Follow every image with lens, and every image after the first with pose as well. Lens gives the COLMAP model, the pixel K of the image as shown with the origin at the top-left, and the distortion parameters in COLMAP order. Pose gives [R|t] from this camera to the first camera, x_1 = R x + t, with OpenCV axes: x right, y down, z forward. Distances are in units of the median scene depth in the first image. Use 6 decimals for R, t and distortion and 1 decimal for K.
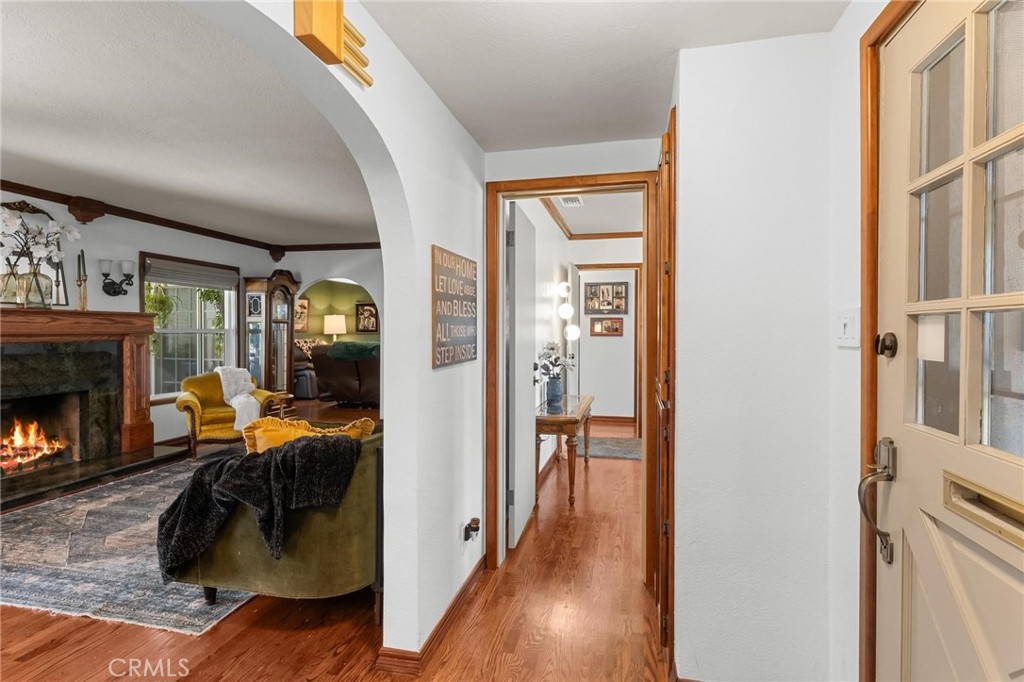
lens RADIAL K [[477.9, 0, 507.4], [0, 477.9, 337.5], [0, 0, 1]] dist [0.001662, 0.001192]
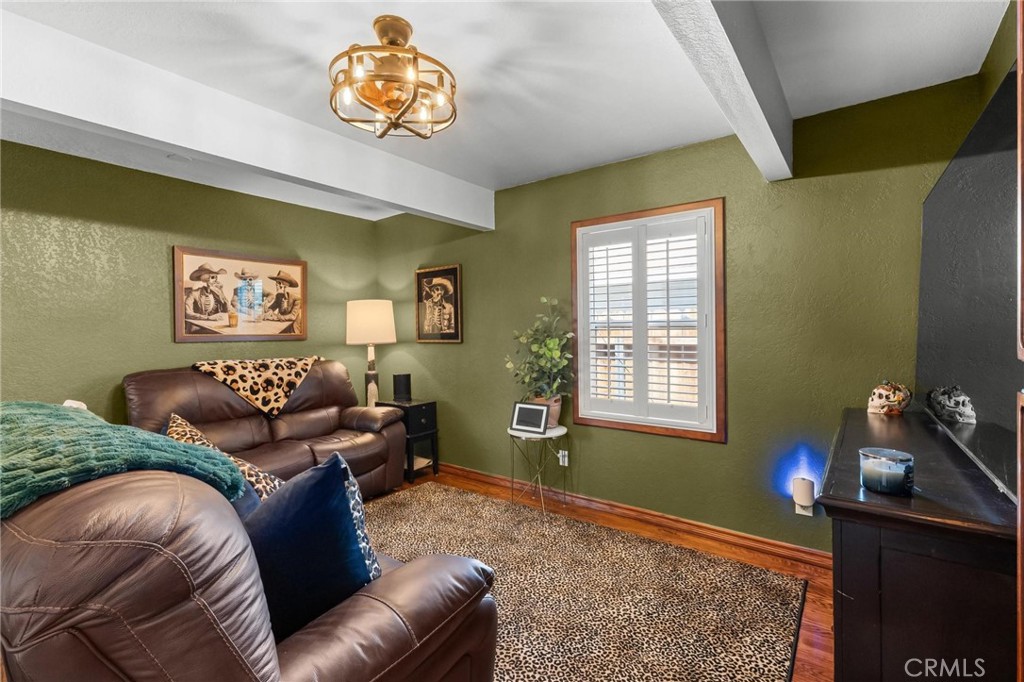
lens RADIAL K [[477.9, 0, 505.0], [0, 477.9, 343.7], [0, 0, 1]] dist [0.001662, 0.001192]
pose [[0.923325, -0.003596, -0.384002, -0.081581], [0.005330, 0.999980, 0.003452, -0.008610], [0.383982, -0.005234, 0.923326, 0.641708]]
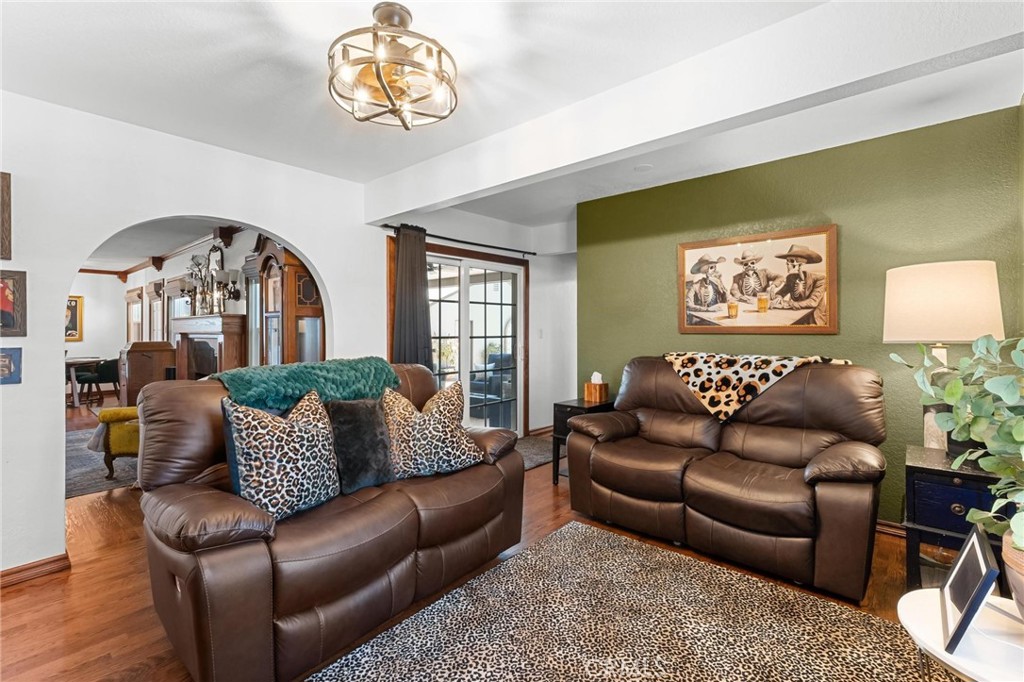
lens RADIAL K [[453.9, 0, 506.9], [0, 453.9, 333.7], [0, 0, 1]] dist [0.001452, 0.001886]
pose [[-0.451692, 0.008399, -0.892134, -0.055875], [-0.015598, 0.999728, 0.017310, -0.013149], [0.892037, 0.021734, -0.451439, 0.901431]]
